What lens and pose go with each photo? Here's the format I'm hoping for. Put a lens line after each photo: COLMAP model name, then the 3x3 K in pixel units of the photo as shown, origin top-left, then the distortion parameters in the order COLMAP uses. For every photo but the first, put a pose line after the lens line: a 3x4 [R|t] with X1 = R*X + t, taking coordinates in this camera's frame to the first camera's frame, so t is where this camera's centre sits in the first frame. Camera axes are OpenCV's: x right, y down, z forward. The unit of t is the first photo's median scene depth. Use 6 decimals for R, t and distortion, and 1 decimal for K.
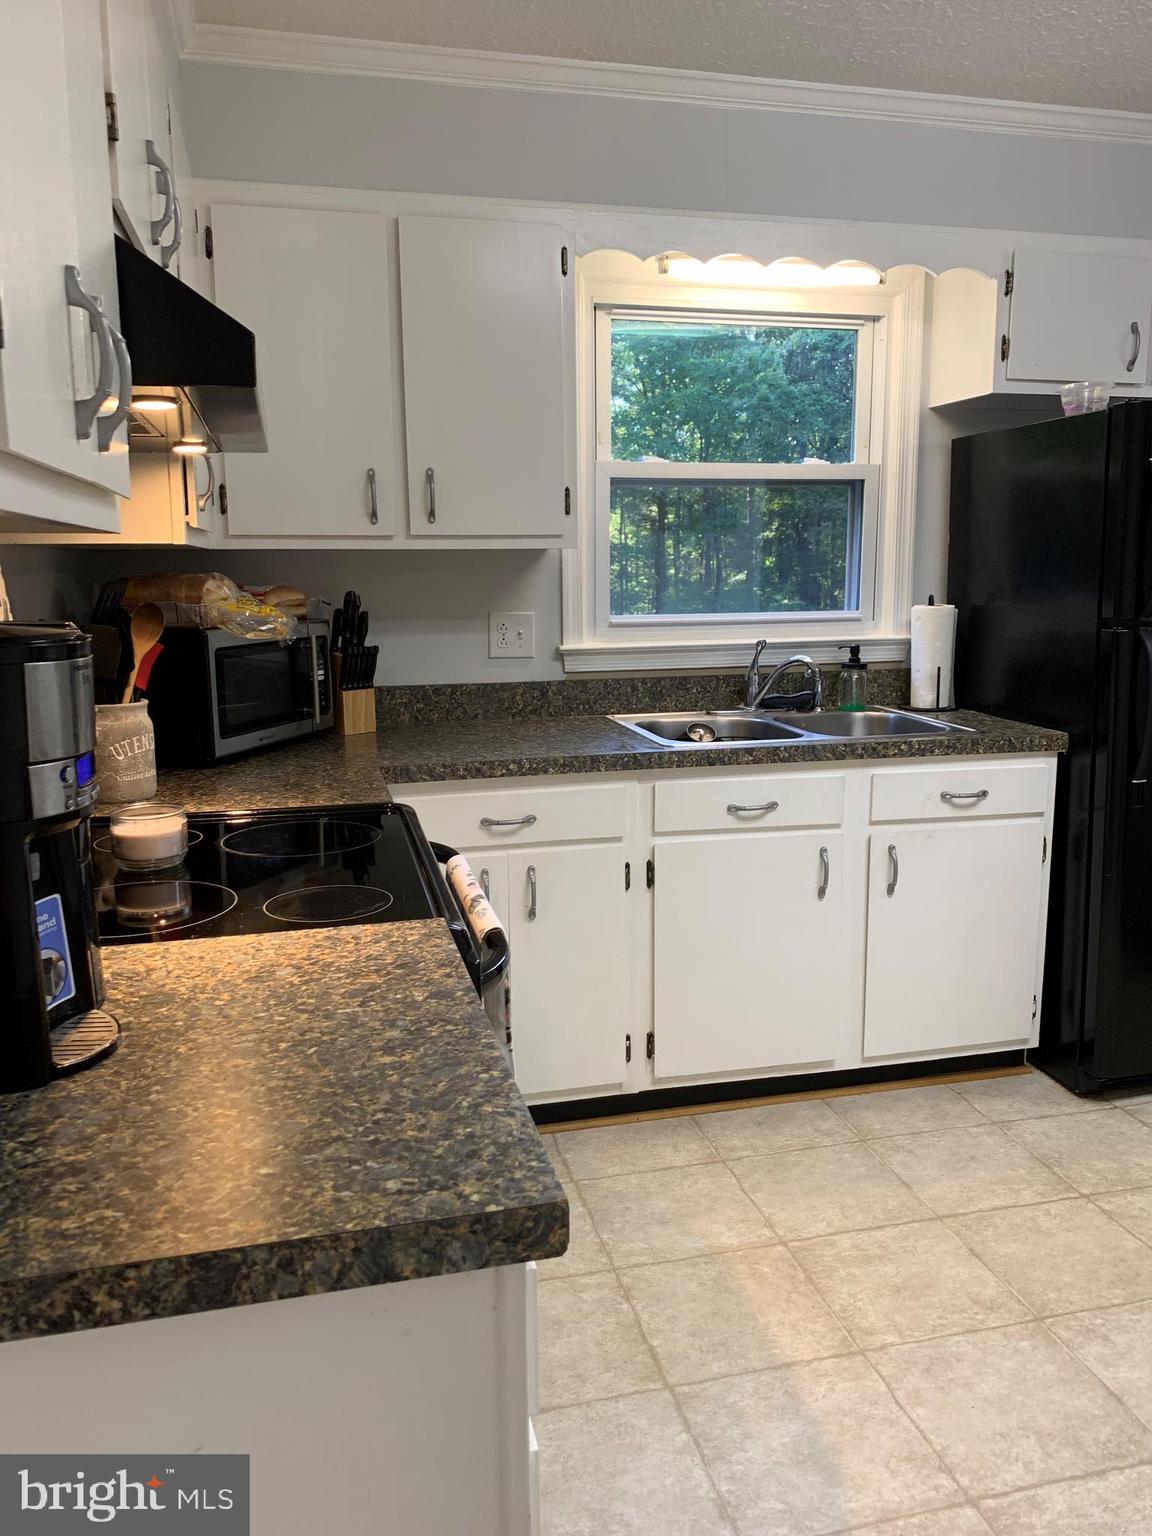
lens RADIAL K [[1163.2, 0, 603.7], [0, 1163.2, 756.9], [0, 0, 1]] dist [0.029647, -0.033132]
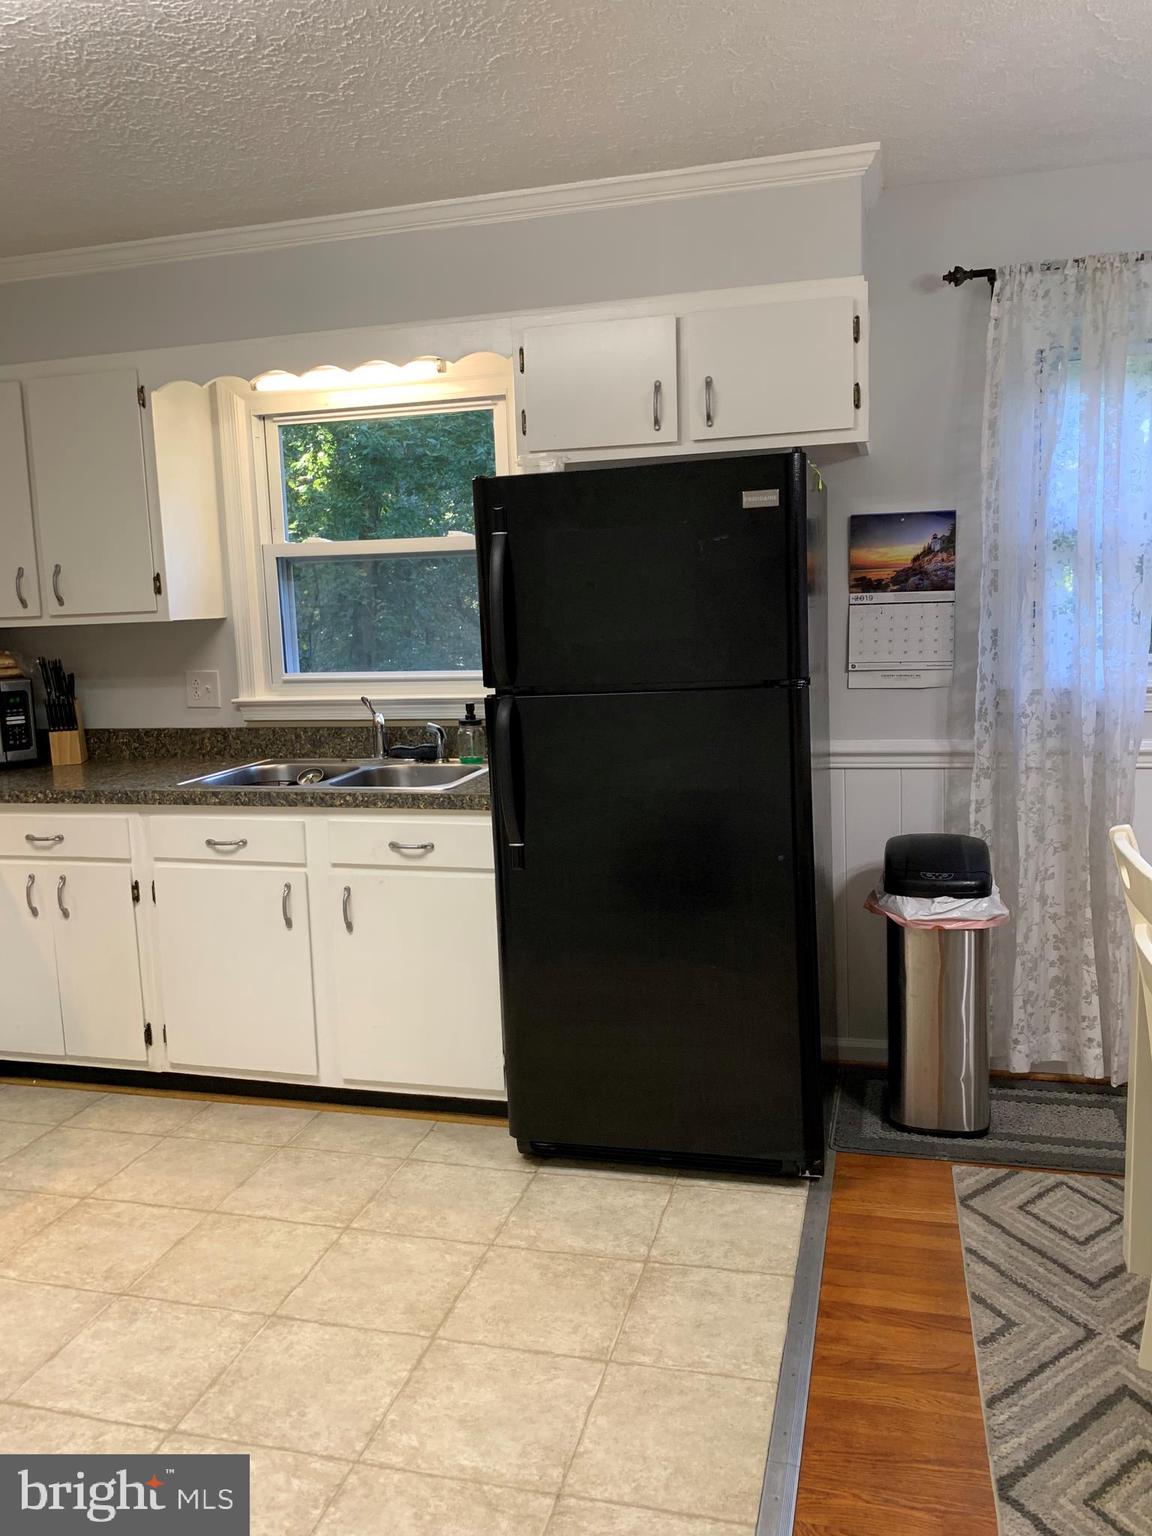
lens RADIAL K [[1163.2, 0, 577.6], [0, 1163.2, 756.4], [0, 0, 1]] dist [0.029647, -0.033132]
pose [[0.871654, 0.040872, -0.488414, 0.960178], [-0.052926, 0.998539, -0.010895, -0.046791], [0.487255, 0.035347, 0.872544, 0.138413]]
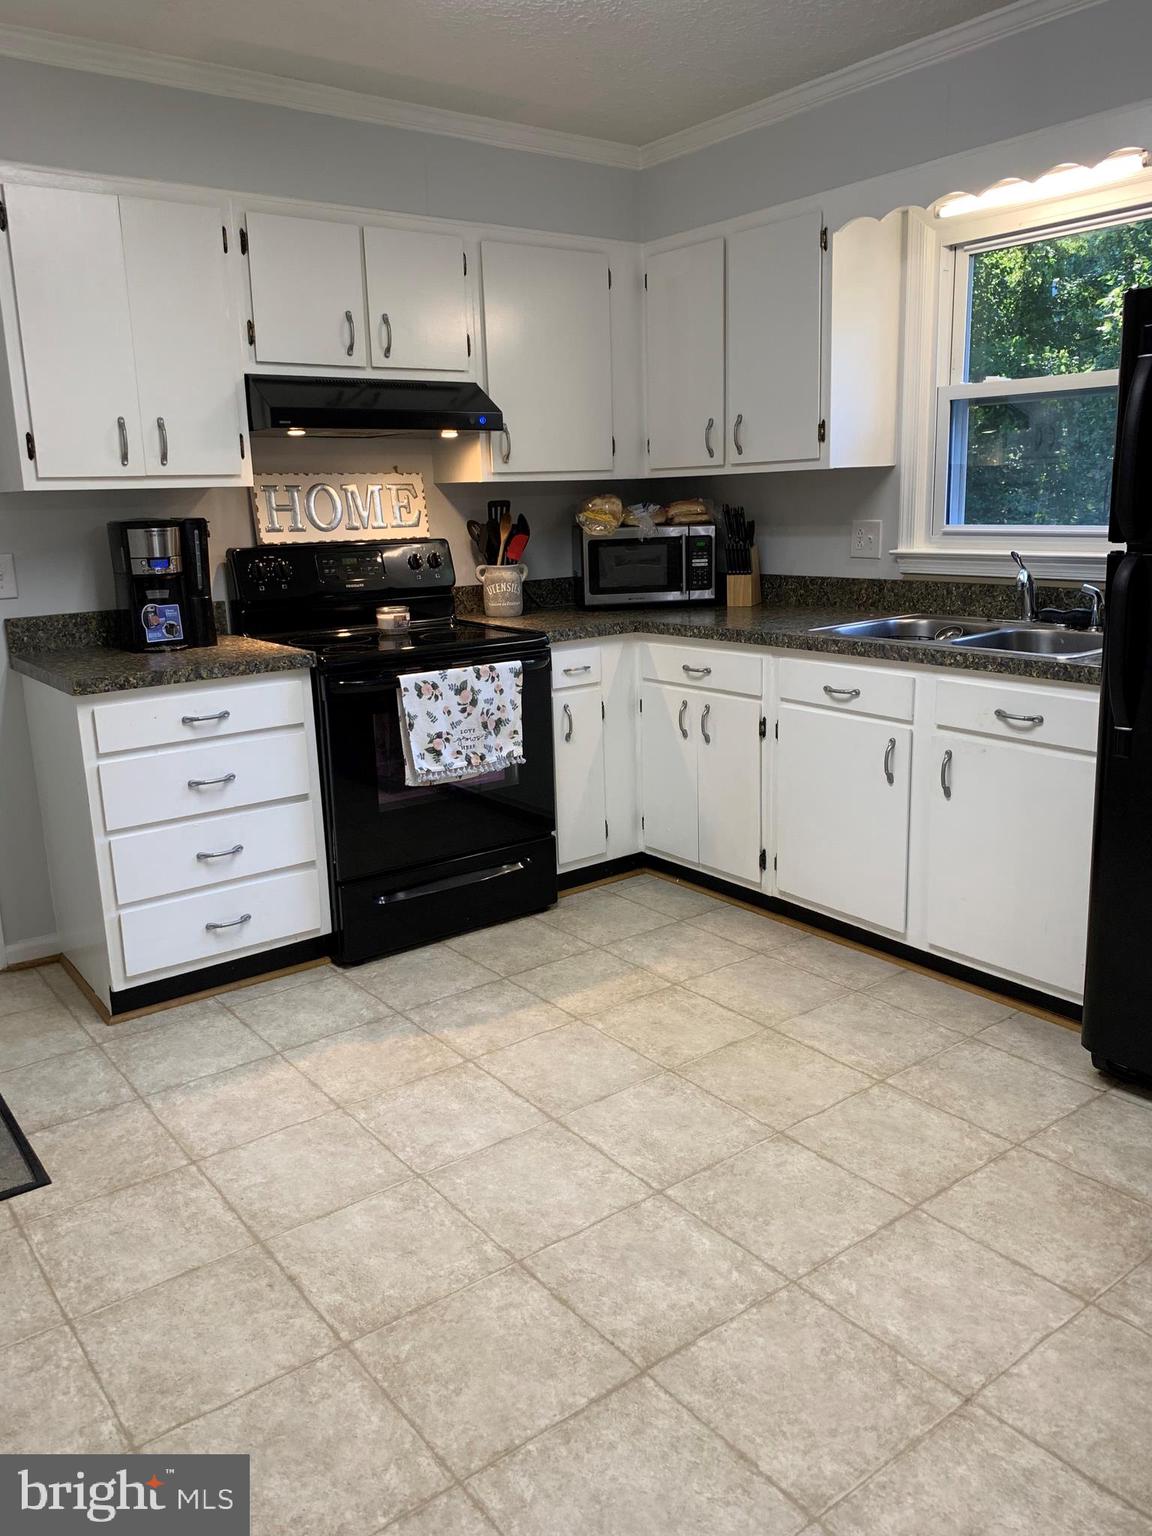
lens RADIAL K [[1163.2, 0, 577.7], [0, 1163.2, 753.6], [0, 0, 1]] dist [0.029647, -0.033132]
pose [[0.390884, 0.199039, -0.898662, 1.055814], [-0.122226, 0.978917, 0.163650, -0.053120], [0.912289, 0.045872, 0.406971, 0.258682]]
